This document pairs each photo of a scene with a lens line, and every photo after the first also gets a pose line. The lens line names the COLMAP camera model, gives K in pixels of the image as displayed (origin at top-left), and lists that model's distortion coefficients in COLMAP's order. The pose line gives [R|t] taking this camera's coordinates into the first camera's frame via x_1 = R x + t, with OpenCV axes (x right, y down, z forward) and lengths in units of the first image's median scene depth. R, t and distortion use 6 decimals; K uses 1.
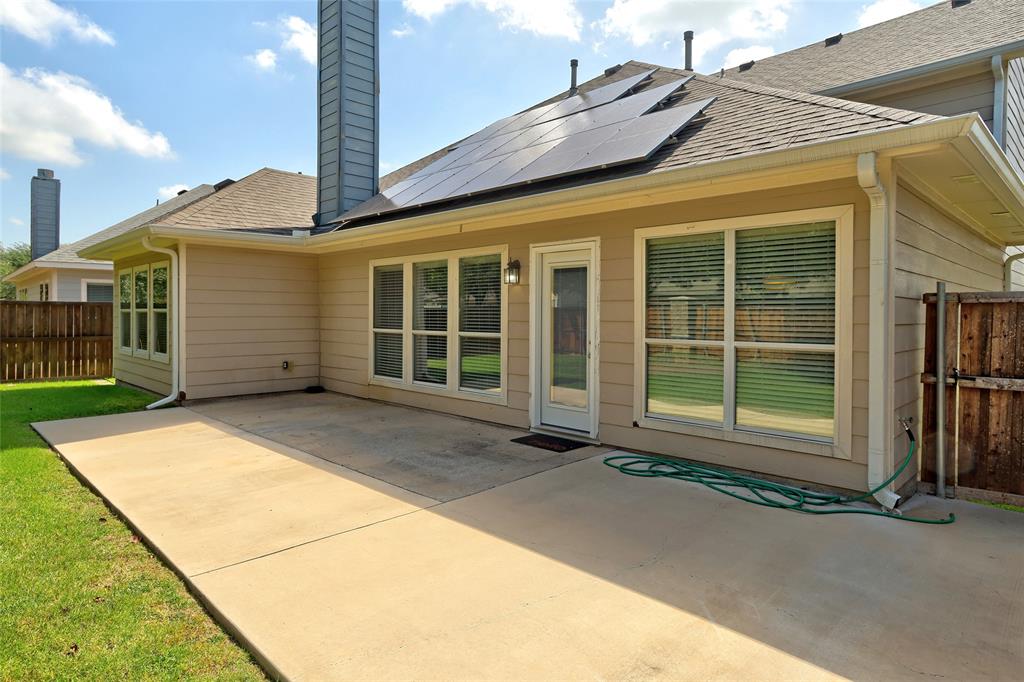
lens RADIAL K [[589.2, 0, 518.0], [0, 589.2, 338.8], [0, 0, 1]] dist [-0.014552, 0.005674]
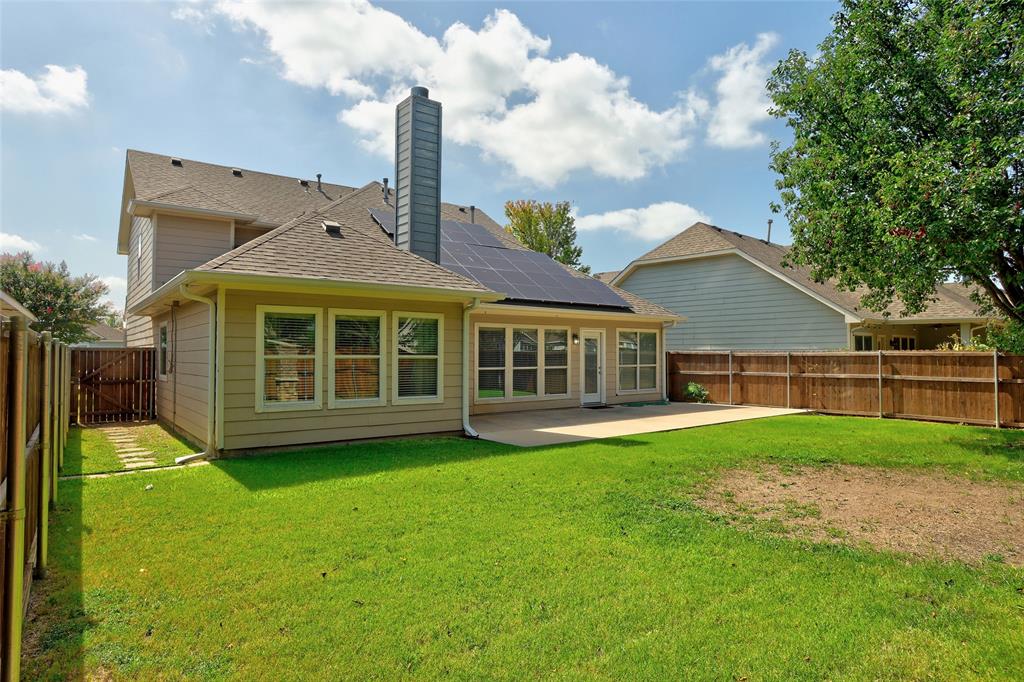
lens RADIAL K [[589.2, 0, 511.5], [0, 589.2, 341.1], [0, 0, 1]] dist [-0.014552, 0.005674]
pose [[0.140288, 0.007633, 0.990081, -2.074367], [0.030688, 0.999456, -0.012053, -0.076749], [-0.989635, 0.032075, 0.139978, 0.837849]]
